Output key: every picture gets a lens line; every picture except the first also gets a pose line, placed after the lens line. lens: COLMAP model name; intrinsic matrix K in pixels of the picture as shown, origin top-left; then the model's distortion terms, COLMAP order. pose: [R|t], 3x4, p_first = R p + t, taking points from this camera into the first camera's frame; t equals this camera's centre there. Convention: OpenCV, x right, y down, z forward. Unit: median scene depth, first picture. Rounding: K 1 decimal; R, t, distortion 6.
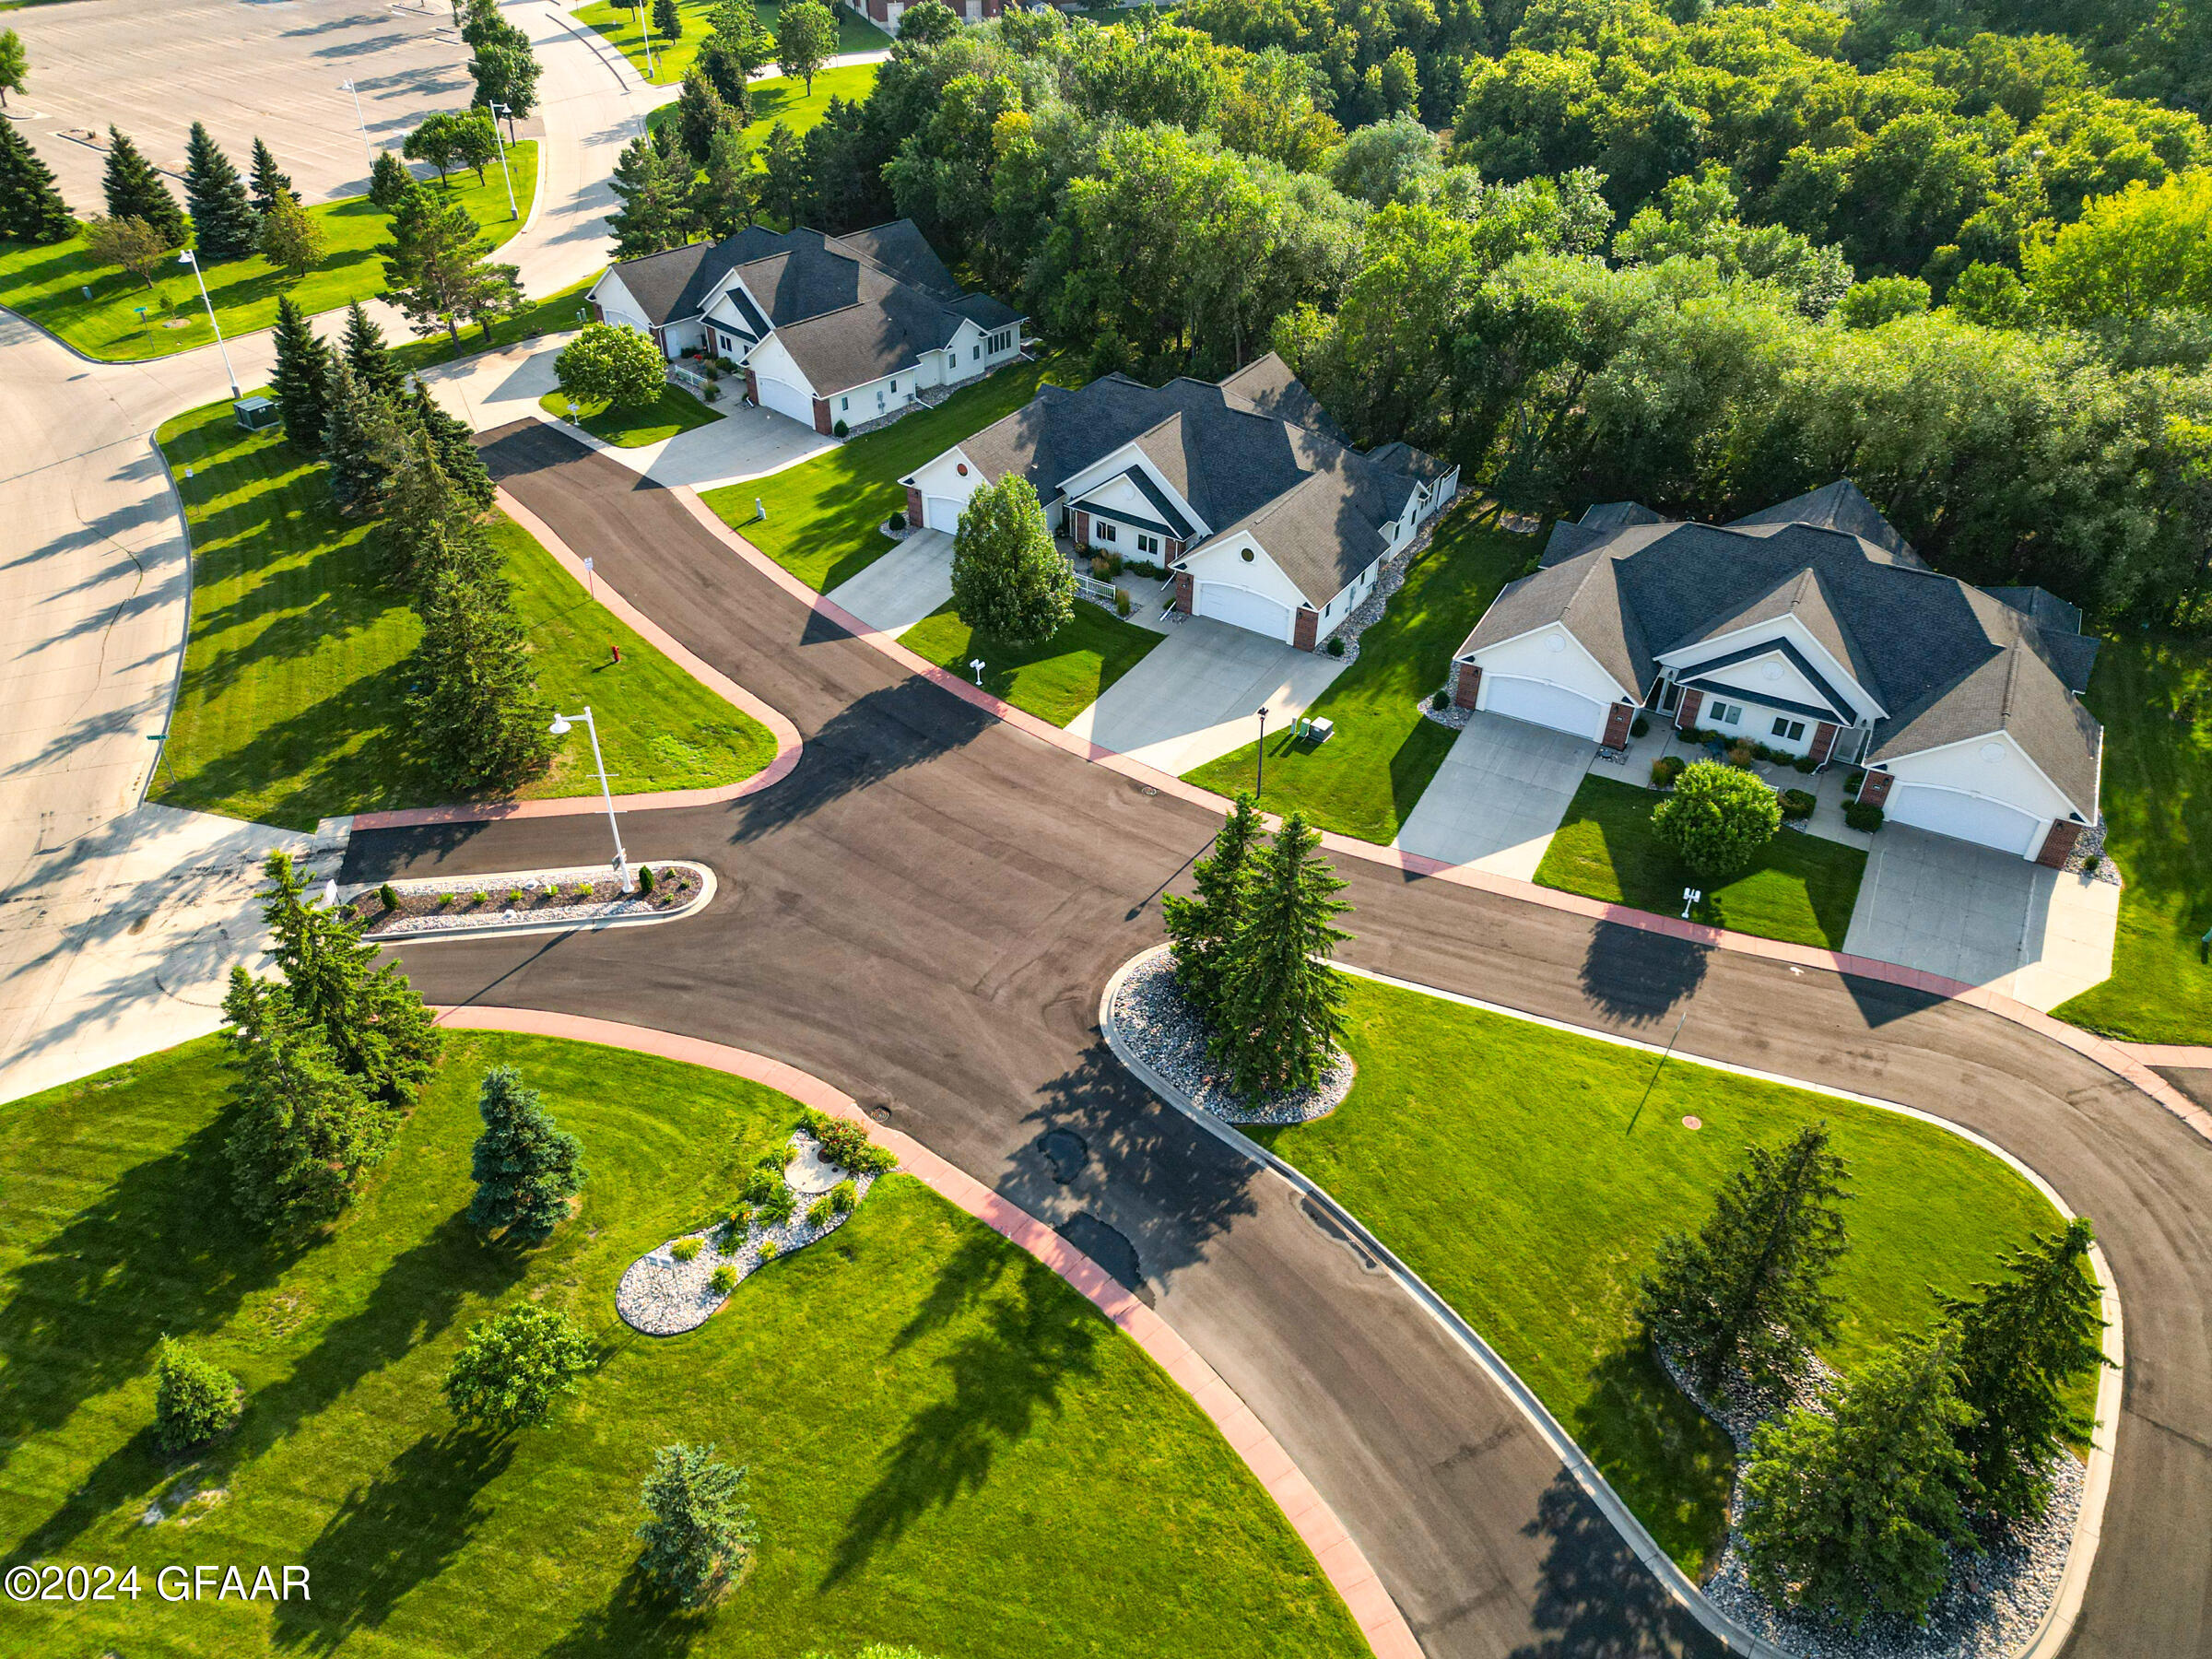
lens RADIAL K [[1551.0, 0, 1106.0], [0, 1551.0, 829.5], [0, 0, 1]] dist [0.063602, -0.058981]
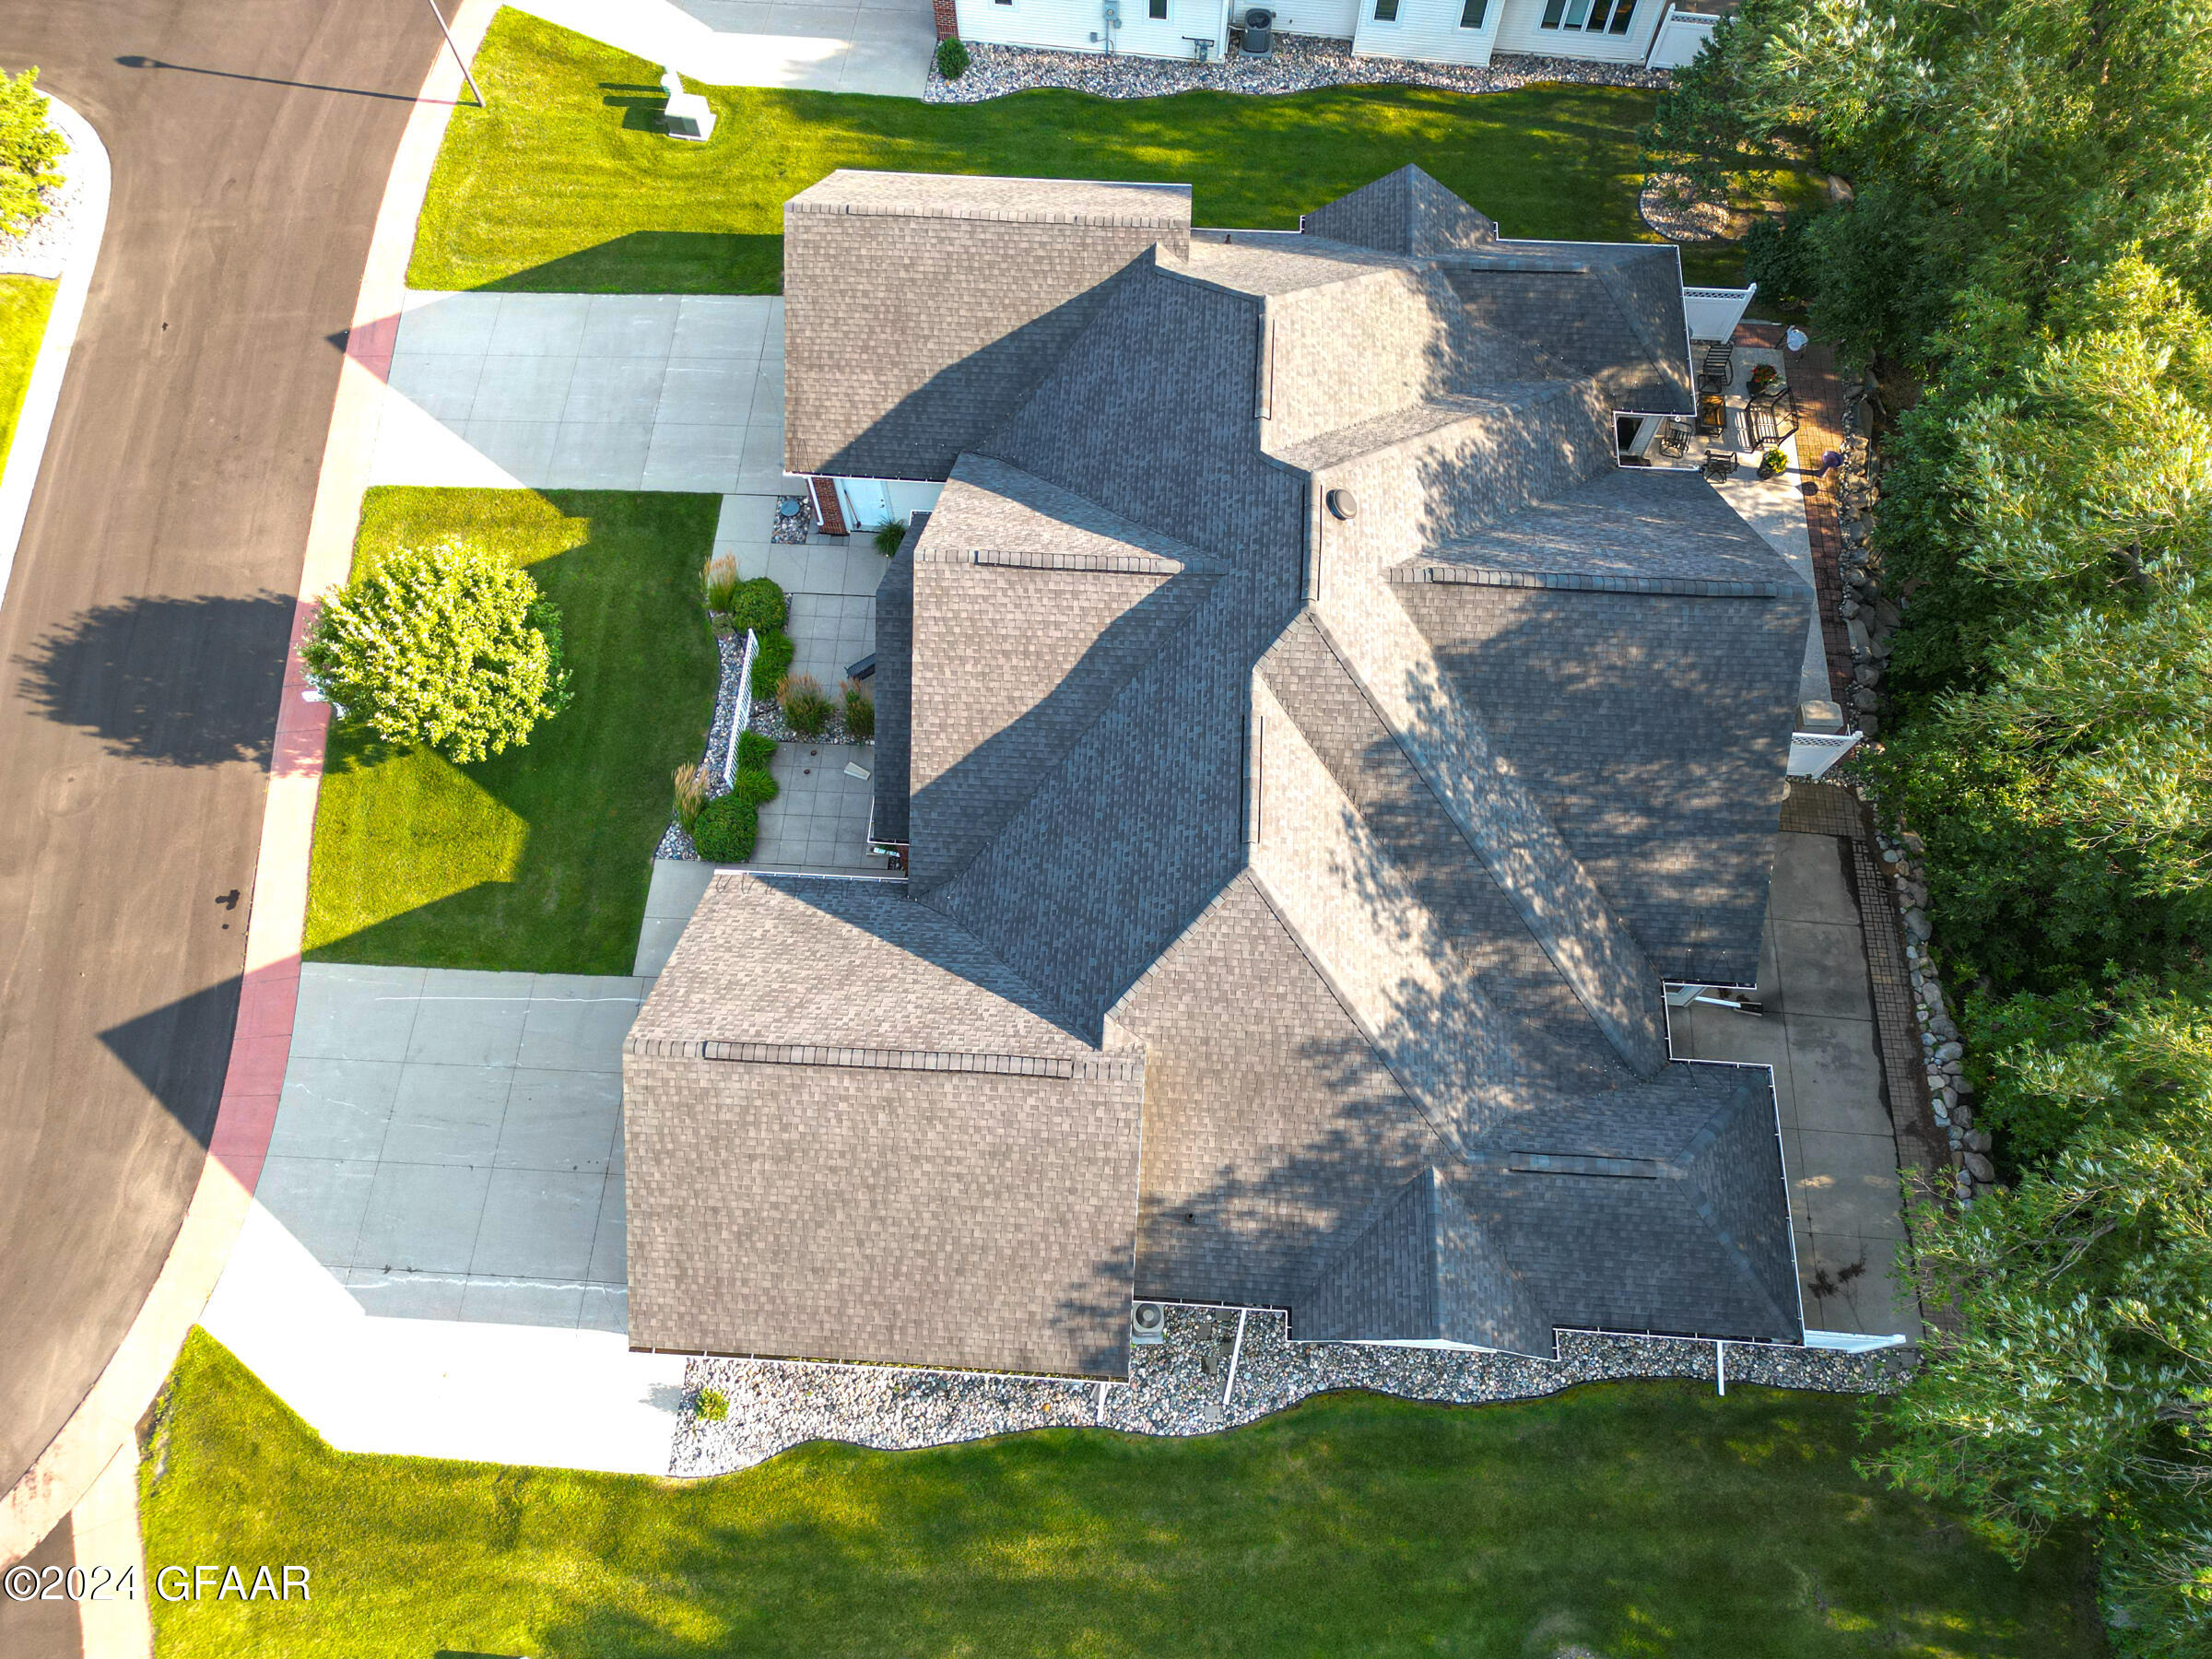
lens RADIAL K [[1551.0, 0, 1106.0], [0, 1551.0, 829.5], [0, 0, 1]] dist [0.063602, -0.058981]
pose [[0.423638, 0.823003, -0.378414, 0.638521], [-0.539553, 0.564823, 0.624385, -0.359354], [0.727608, -0.060339, 0.683335, 0.720074]]
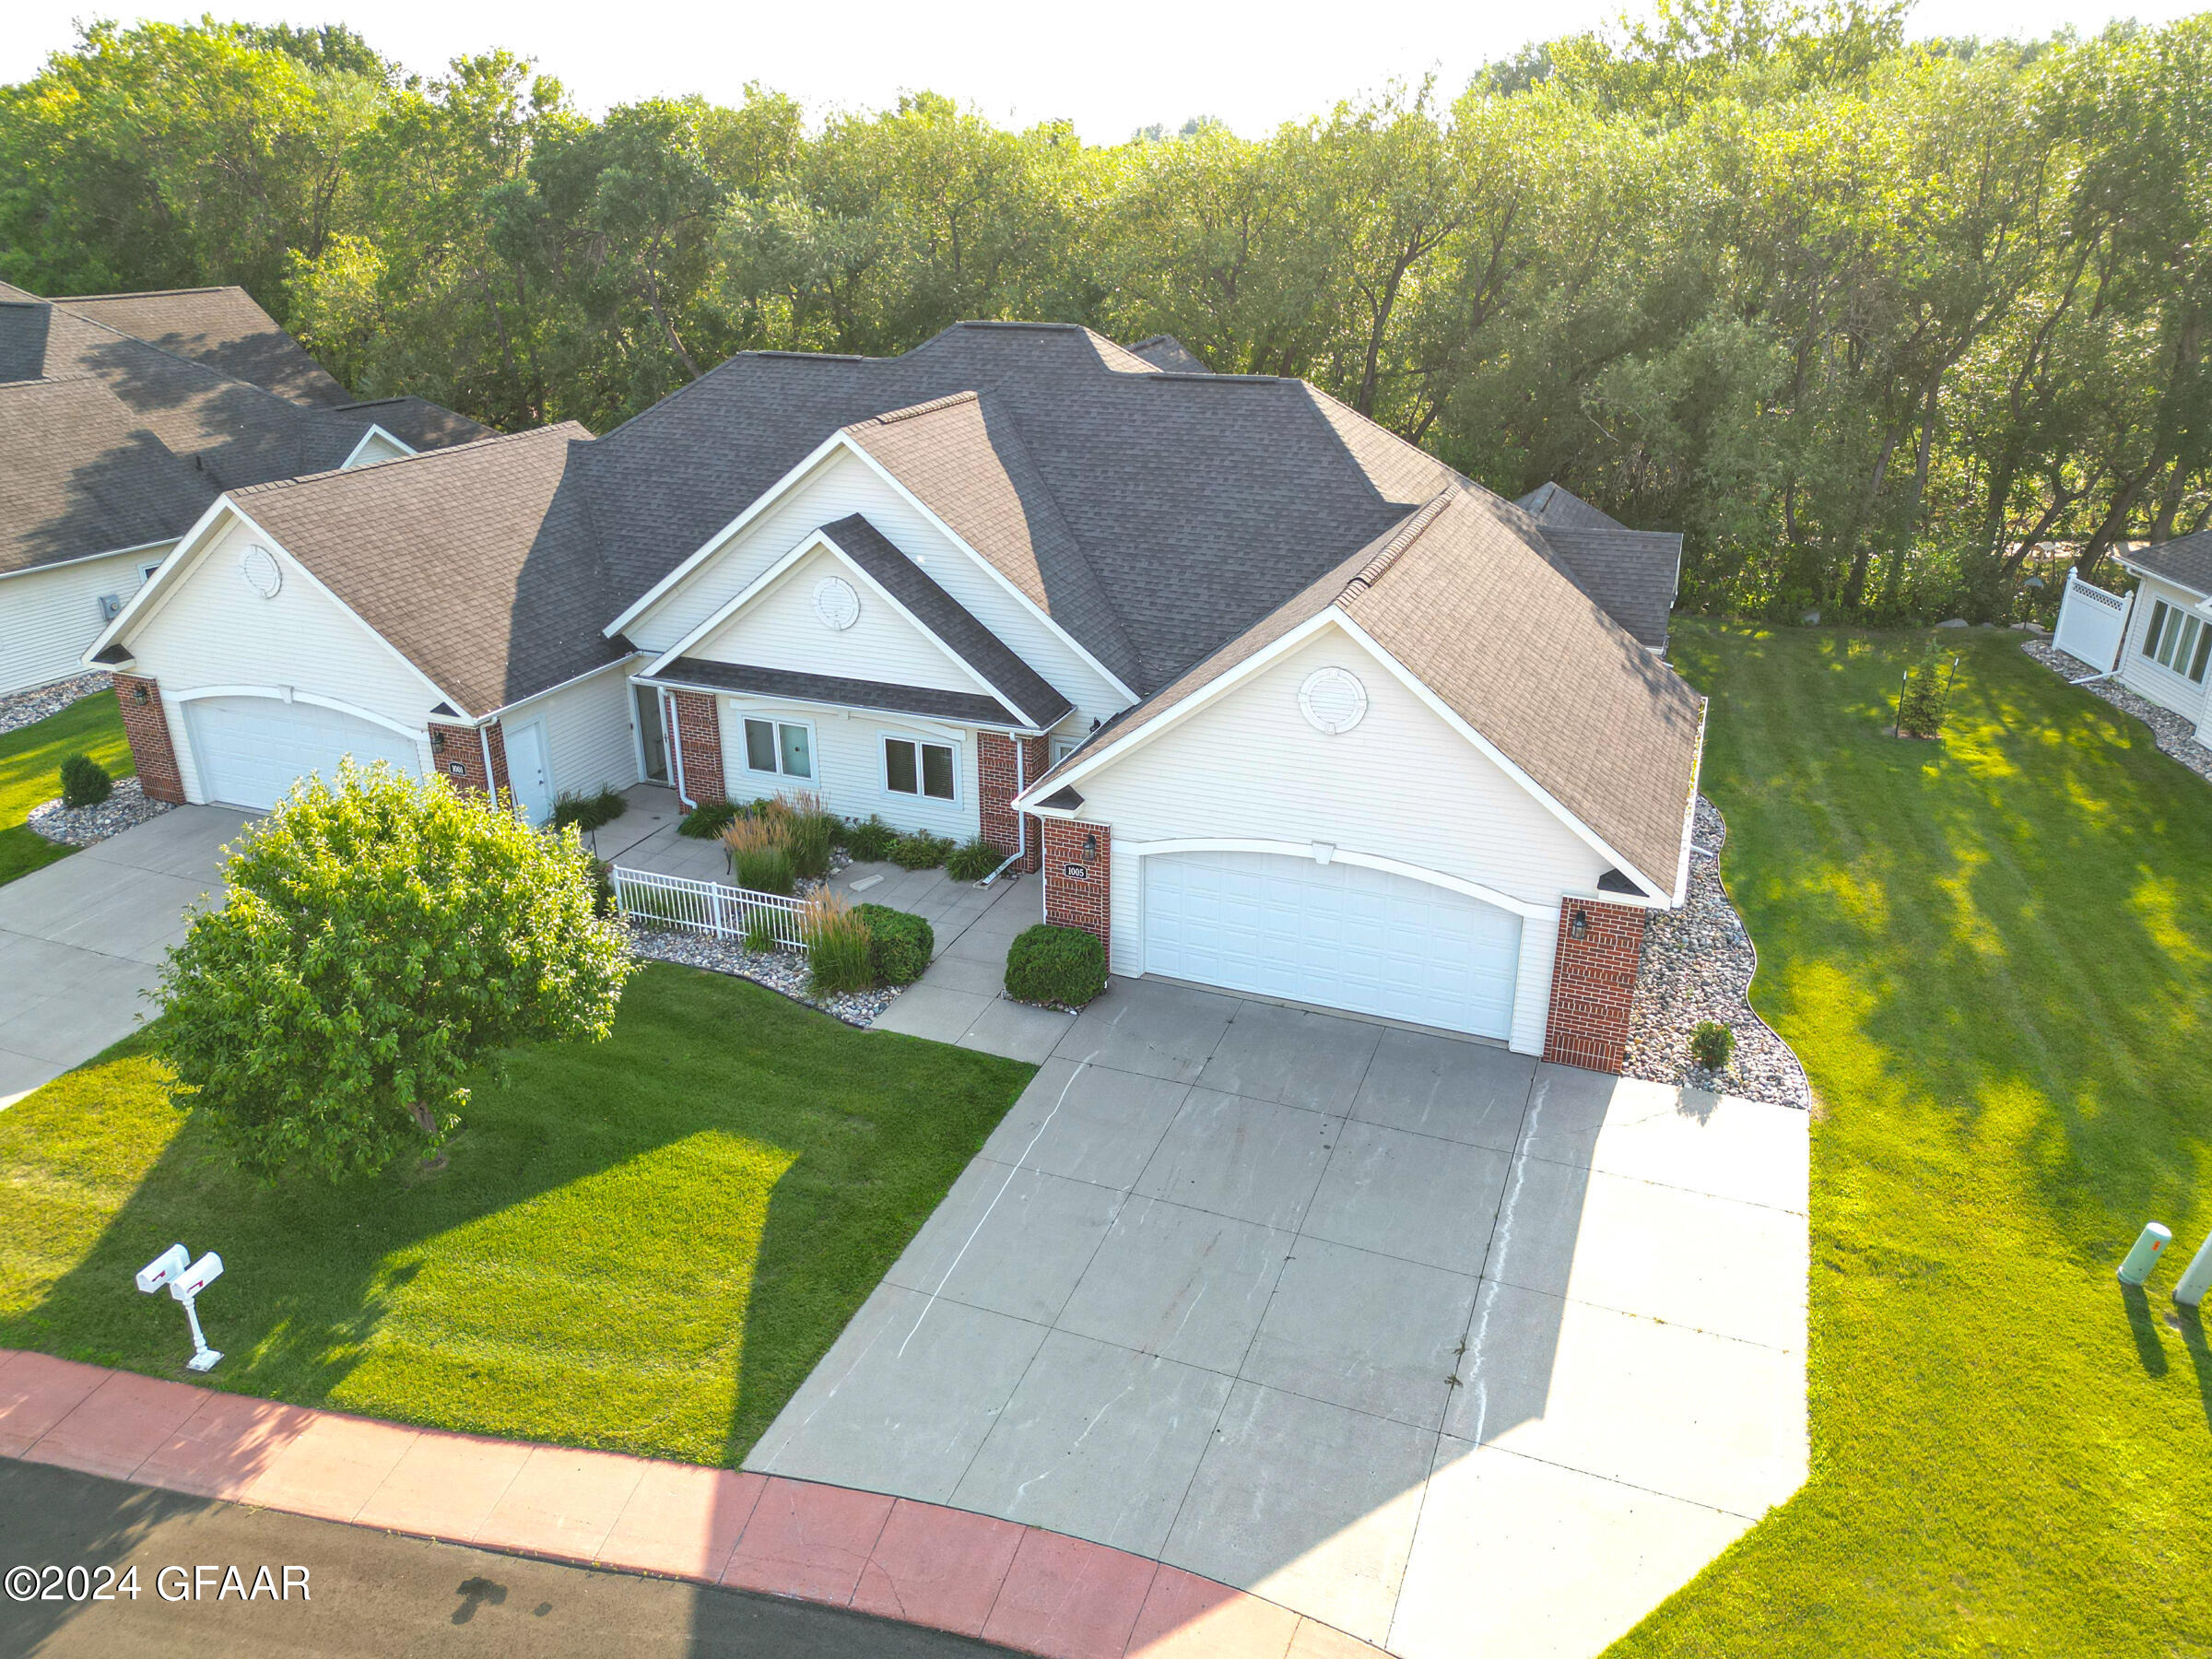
lens RADIAL K [[1551.0, 0, 1106.0], [0, 1551.0, 829.5], [0, 0, 1]] dist [0.063602, -0.058981]
pose [[0.992121, -0.056349, 0.111898, 0.430860], [0.082236, 0.966703, -0.242329, 0.040797], [-0.094517, 0.249622, 0.963720, 0.638404]]
